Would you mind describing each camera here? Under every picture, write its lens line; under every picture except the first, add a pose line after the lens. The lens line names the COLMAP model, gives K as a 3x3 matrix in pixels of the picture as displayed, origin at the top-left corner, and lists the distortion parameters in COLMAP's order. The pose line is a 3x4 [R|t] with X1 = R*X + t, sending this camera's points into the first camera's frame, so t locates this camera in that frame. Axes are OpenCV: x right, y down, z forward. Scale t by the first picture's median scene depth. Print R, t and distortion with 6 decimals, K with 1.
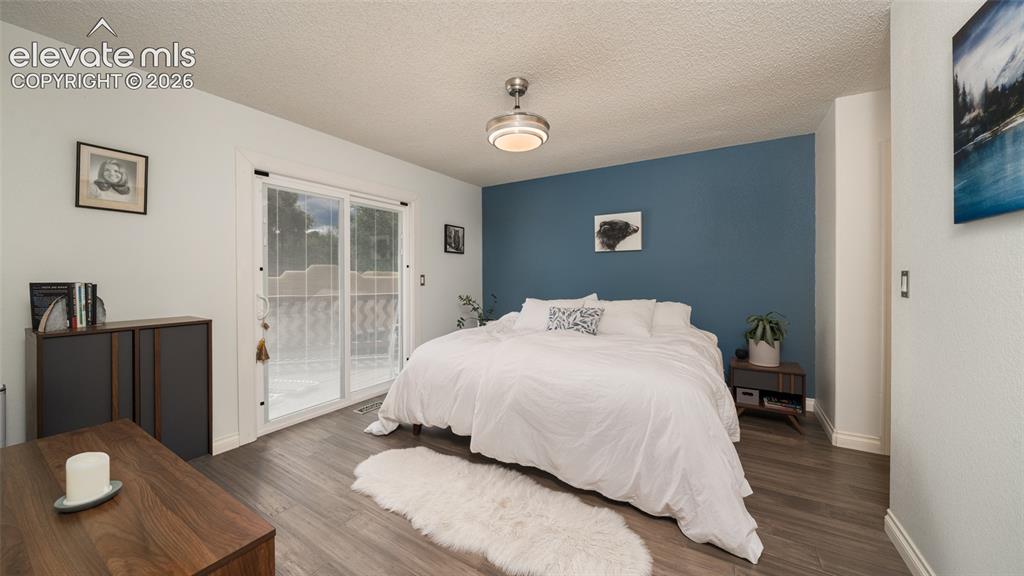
lens RADIAL K [[356.2, 0, 508.0], [0, 356.2, 280.2], [0, 0, 1]] dist [0.000144, 0.000025]
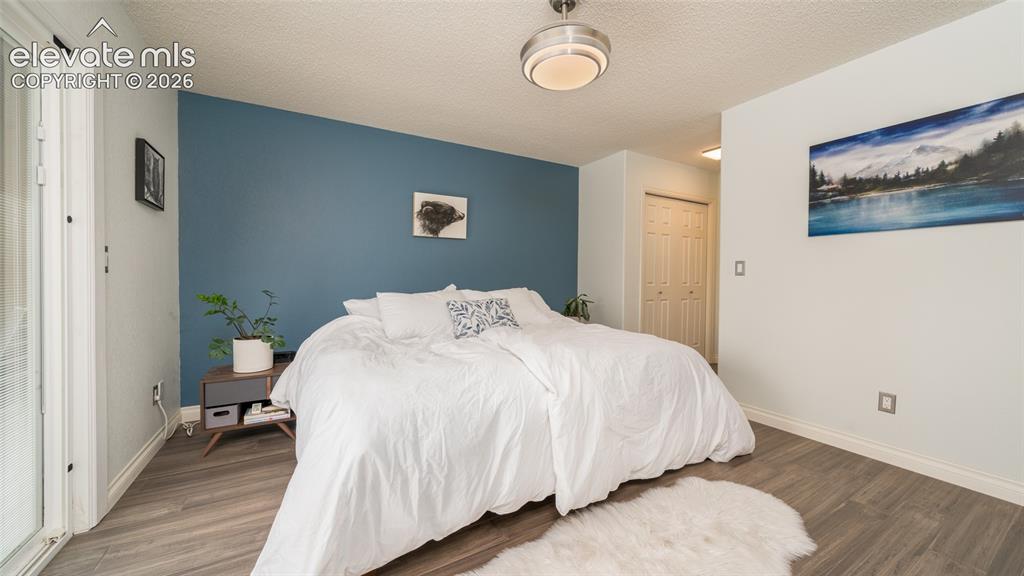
lens RADIAL K [[356.2, 0, 507.3], [0, 356.2, 284.7], [0, 0, 1]] dist [0.000144, 0.000025]
pose [[0.481564, -0.010757, 0.876345, -0.410062], [0.001845, 0.999935, 0.011260, 0.027741], [-0.876409, -0.003806, 0.481552, 0.442595]]
